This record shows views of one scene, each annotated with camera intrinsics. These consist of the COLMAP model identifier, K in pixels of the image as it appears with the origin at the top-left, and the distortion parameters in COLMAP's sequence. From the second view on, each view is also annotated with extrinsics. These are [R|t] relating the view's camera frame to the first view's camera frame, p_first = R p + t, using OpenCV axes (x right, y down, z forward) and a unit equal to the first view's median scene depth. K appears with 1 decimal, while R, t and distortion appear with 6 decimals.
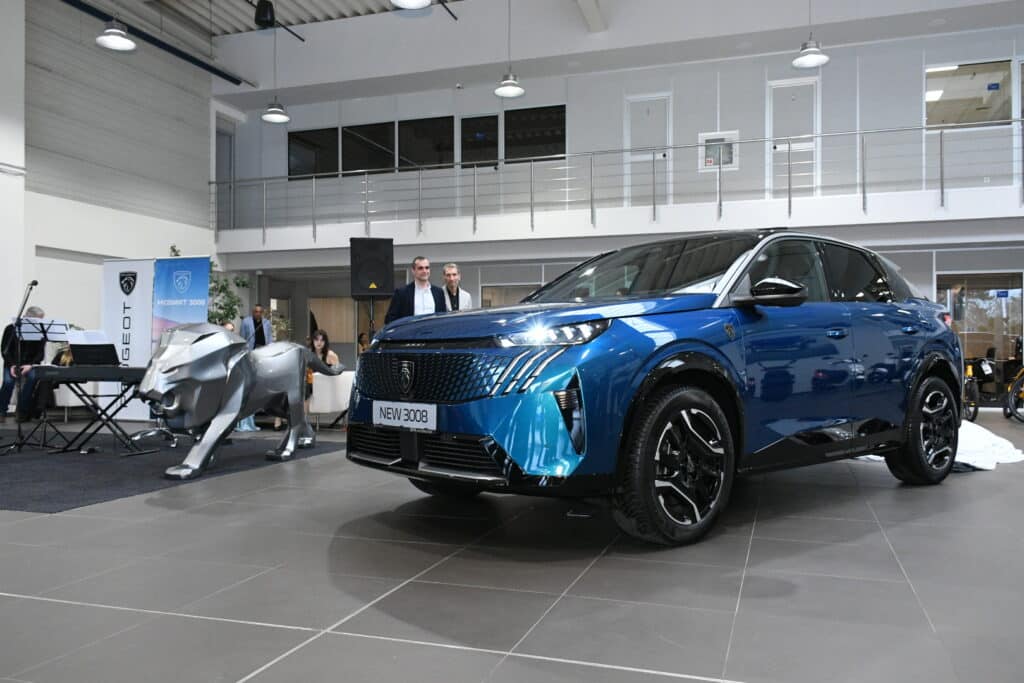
lens RADIAL K [[825.6, 0, 512.0], [0, 825.6, 341.5], [0, 0, 1]] dist [0.014876, -0.007490]
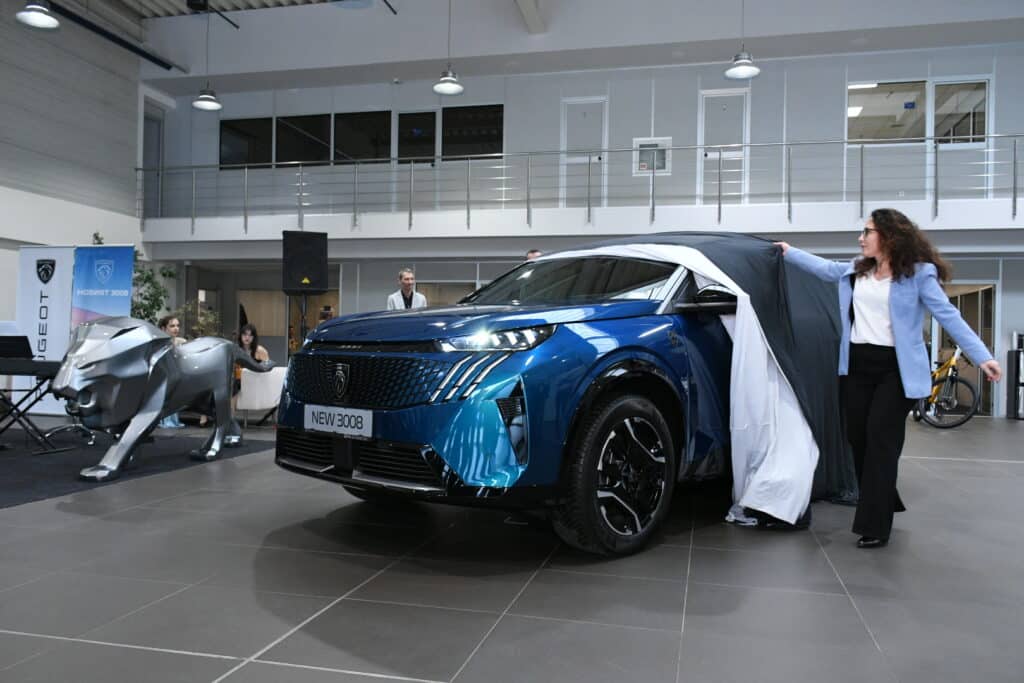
lens RADIAL K [[811.8, 0, 512.0], [0, 811.8, 341.5], [0, 0, 1]] dist [0.001358, 0.000283]
pose [[0.996276, 0.018648, 0.084177, -0.003509], [-0.019100, 0.999807, 0.004566, -0.003281], [-0.084075, -0.006156, 0.996440, 0.016095]]
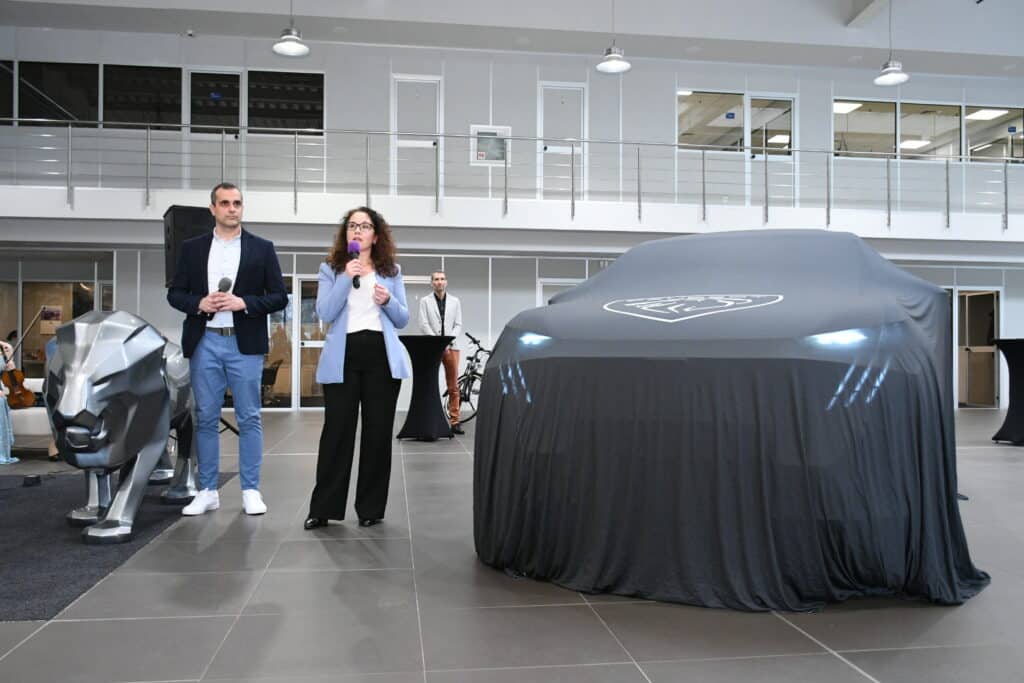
lens RADIAL K [[862.3, 0, 512.0], [0, 862.3, 341.5], [0, 0, 1]] dist [-0.014743, -0.000531]
pose [[0.898513, 0.011136, 0.438805, -0.199261], [-0.010820, 0.999936, -0.003221, 0.000662], [-0.438813, -0.001854, 0.898577, 0.107914]]
